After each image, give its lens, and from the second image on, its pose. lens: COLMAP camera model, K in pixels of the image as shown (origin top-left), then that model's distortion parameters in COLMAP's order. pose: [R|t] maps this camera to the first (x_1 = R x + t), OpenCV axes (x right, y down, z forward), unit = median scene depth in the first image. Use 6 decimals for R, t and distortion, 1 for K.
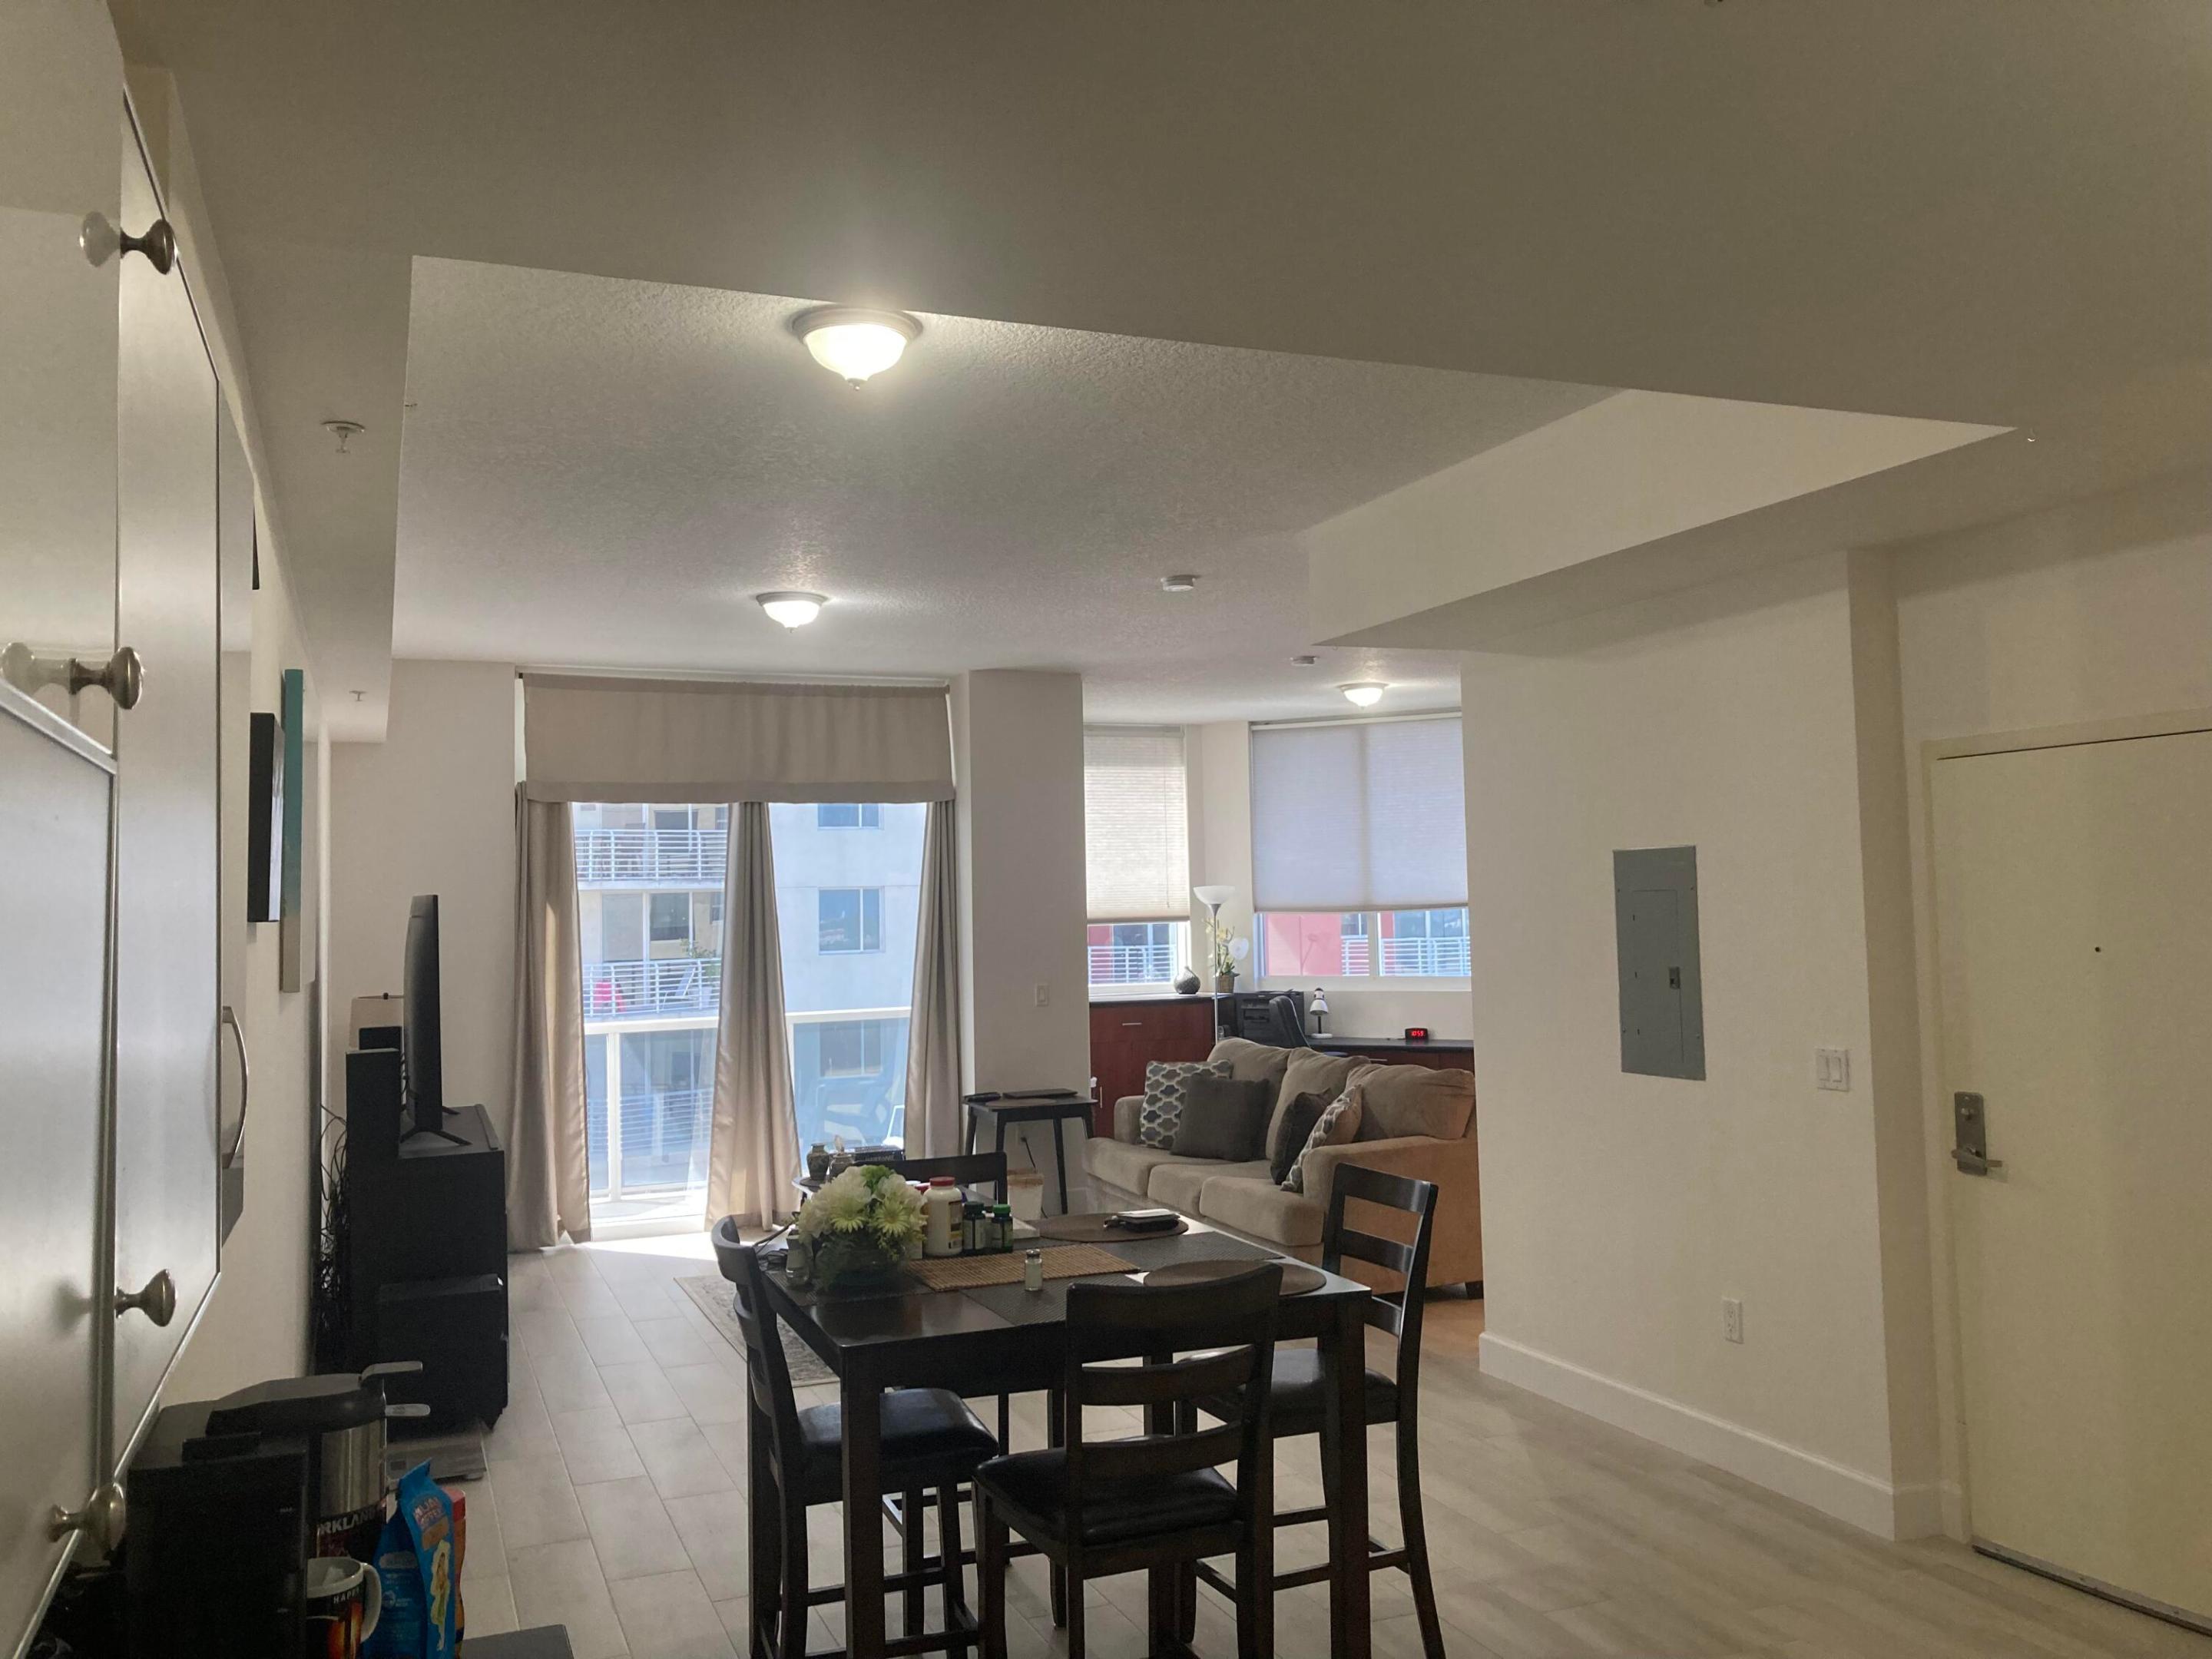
lens RADIAL K [[1791.6, 0, 1105.6], [0, 1791.6, 821.6], [0, 0, 1]] dist [0.087598, -0.142863]
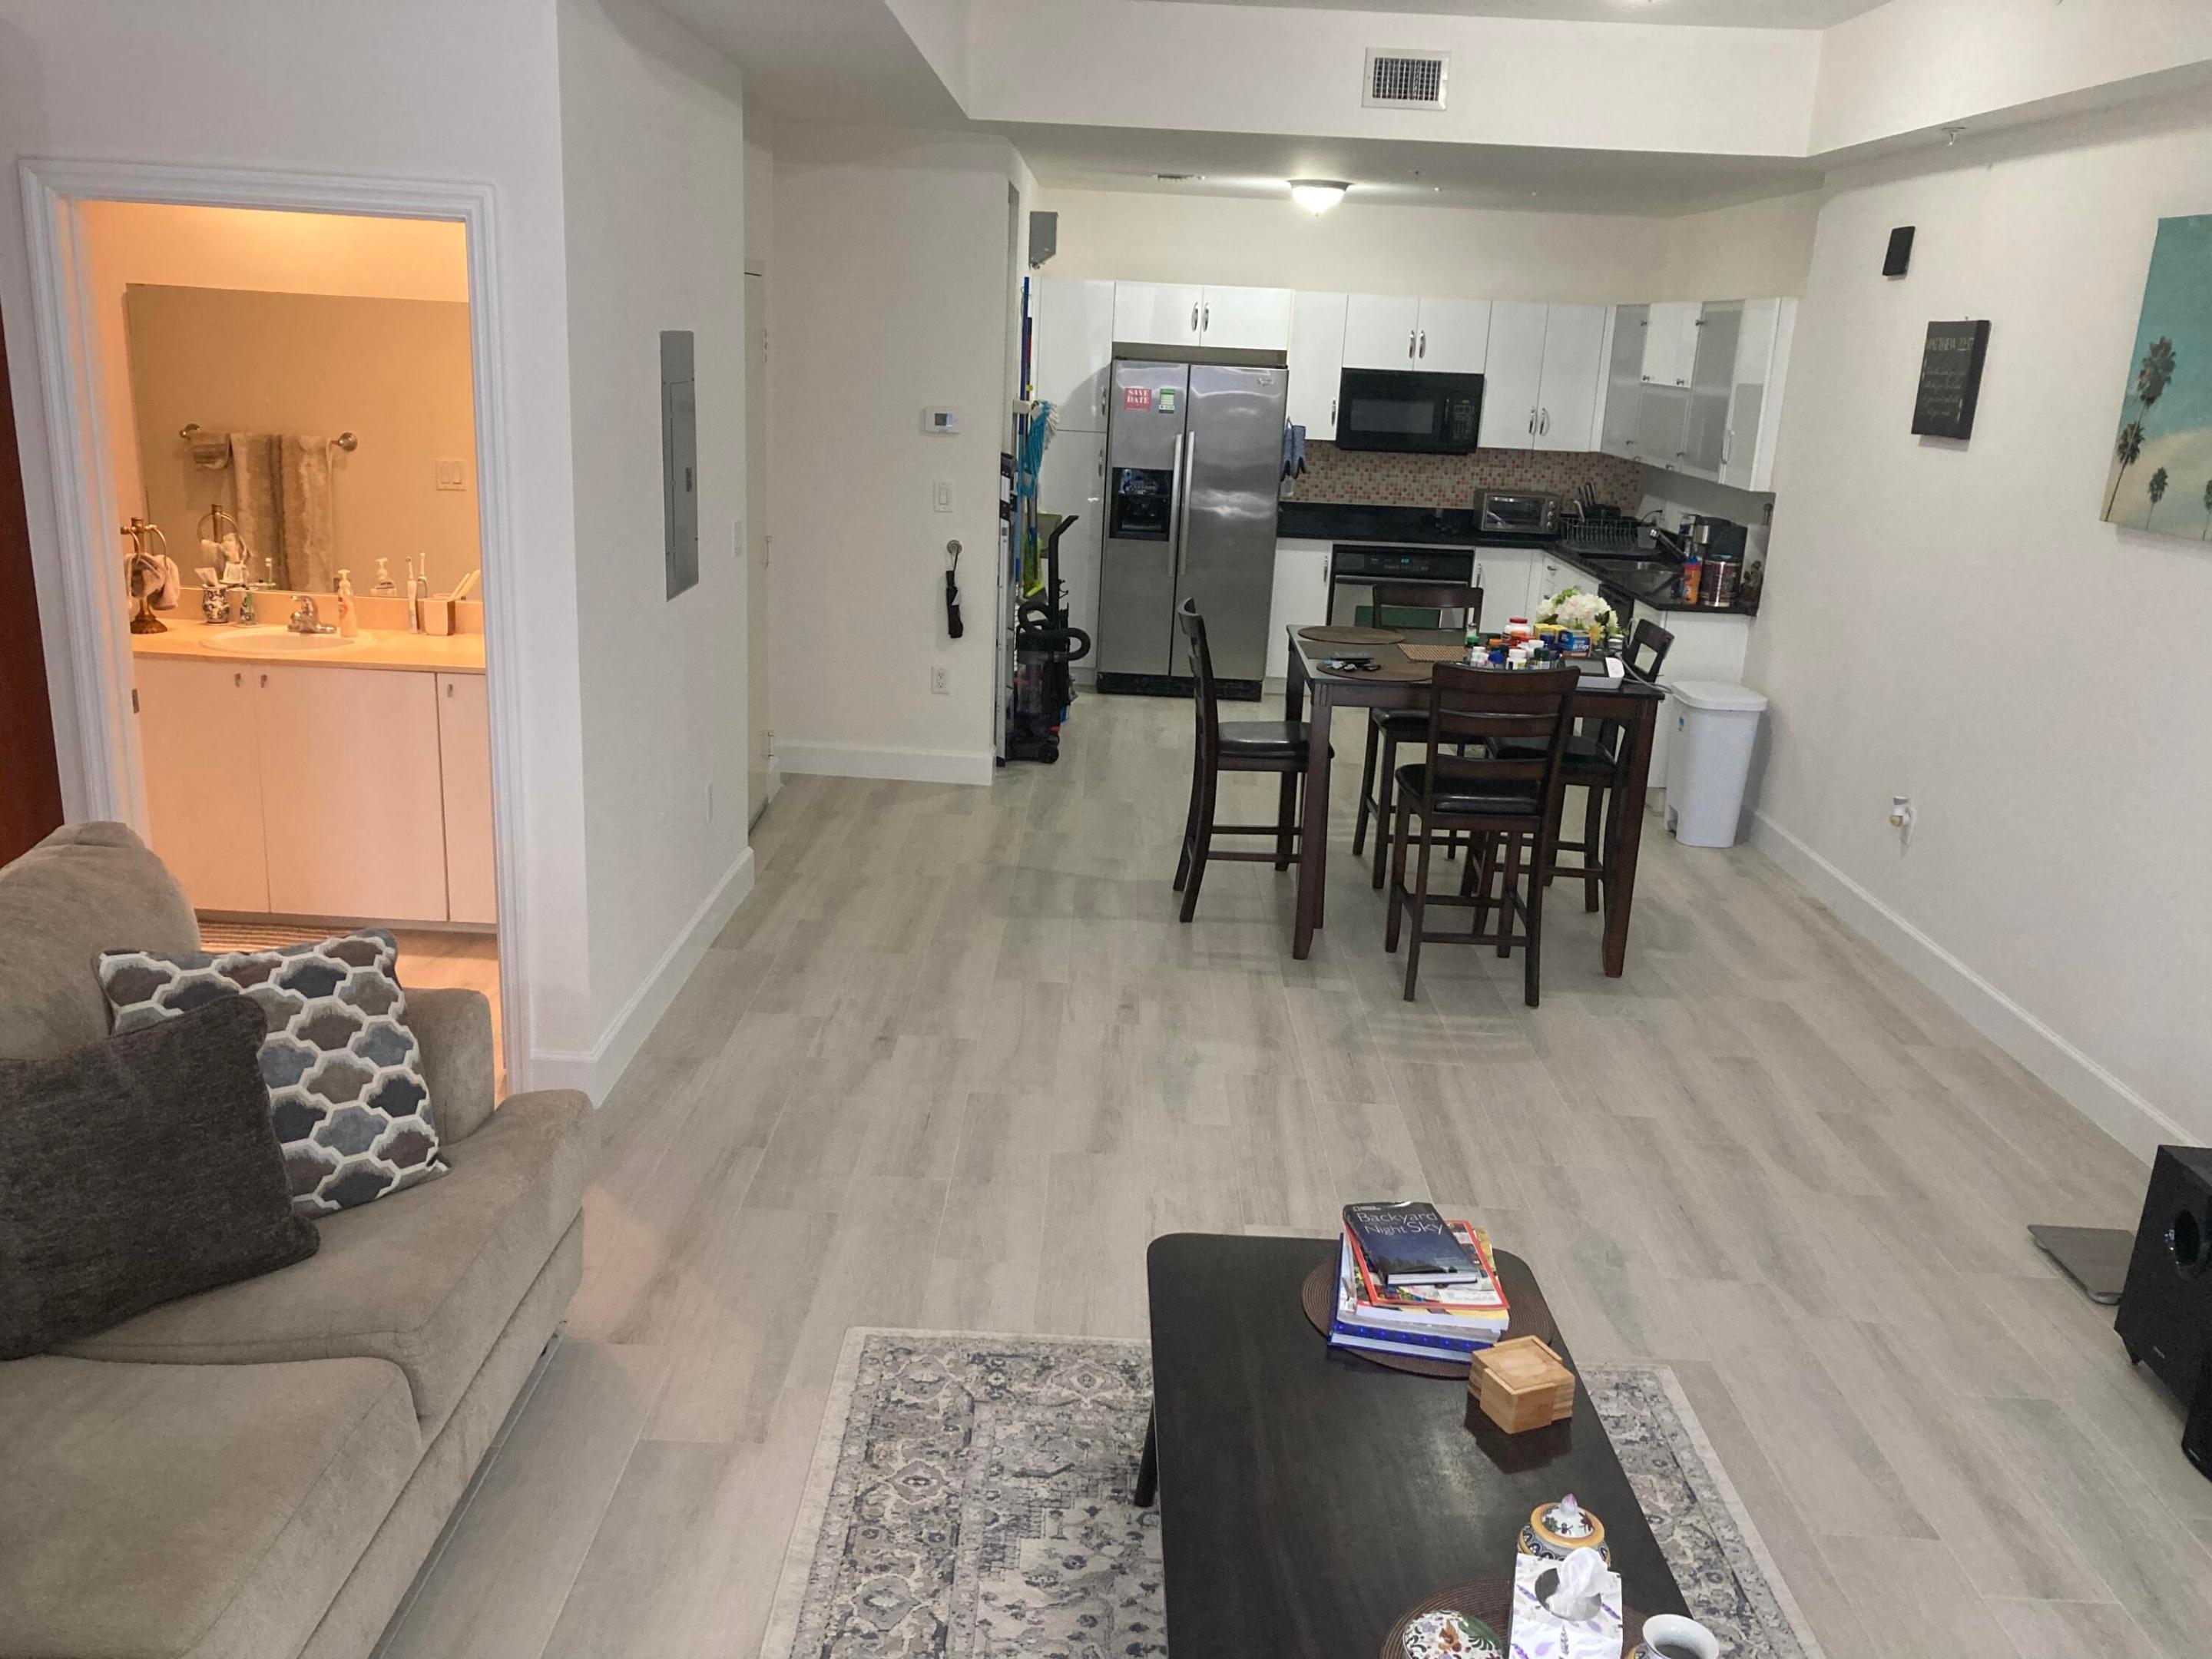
lens RADIAL K [[1811.3, 0, 1087.2], [0, 1811.3, 858.3], [0, 0, 1]] dist [0.074176, -0.137499]
pose [[-0.918872, -0.129965, 0.372537, -0.145390], [-0.045982, 0.973032, 0.226039, 0.032199], [-0.391868, 0.190571, -0.900068, 1.061142]]
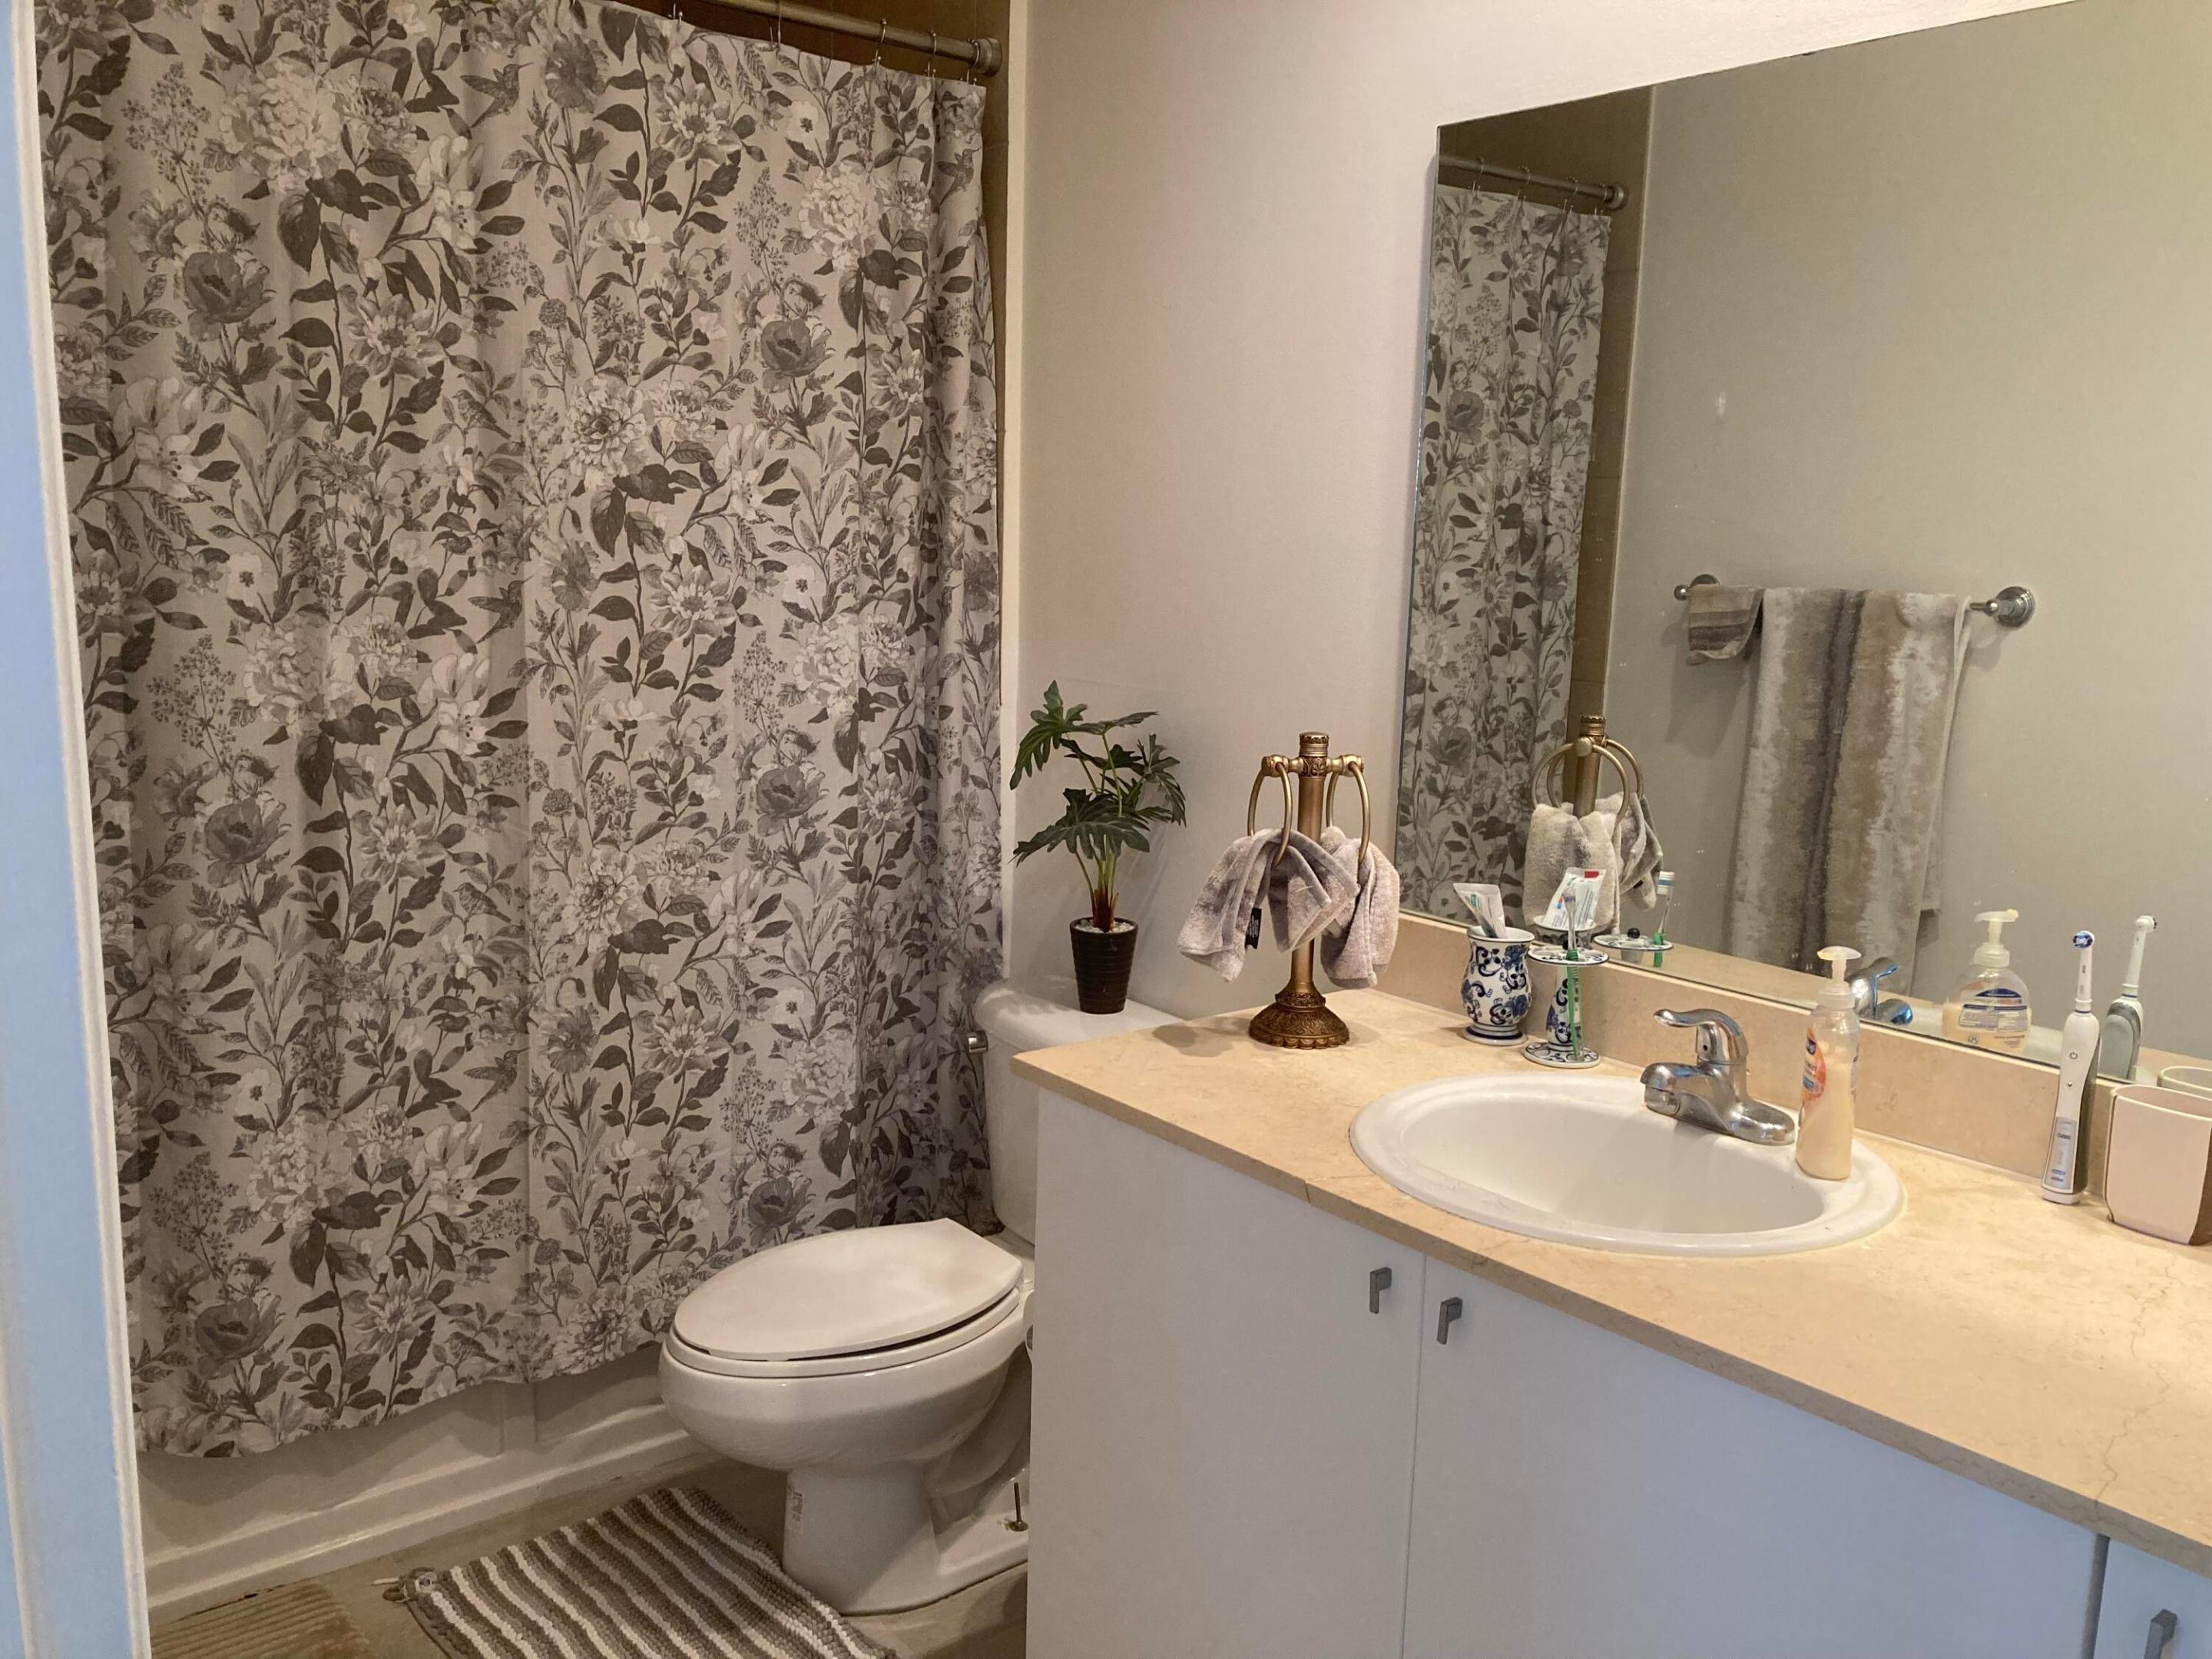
lens RADIAL K [[1774.4, 0, 1095.1], [0, 1774.4, 817.2], [0, 0, 1]] dist [0.062600, -0.158209]
pose [[-0.274095, -0.135067, 0.952171, 0.176464], [-0.063637, 0.990466, 0.122180, 0.058559], [-0.959595, -0.027104, -0.280077, 0.712051]]
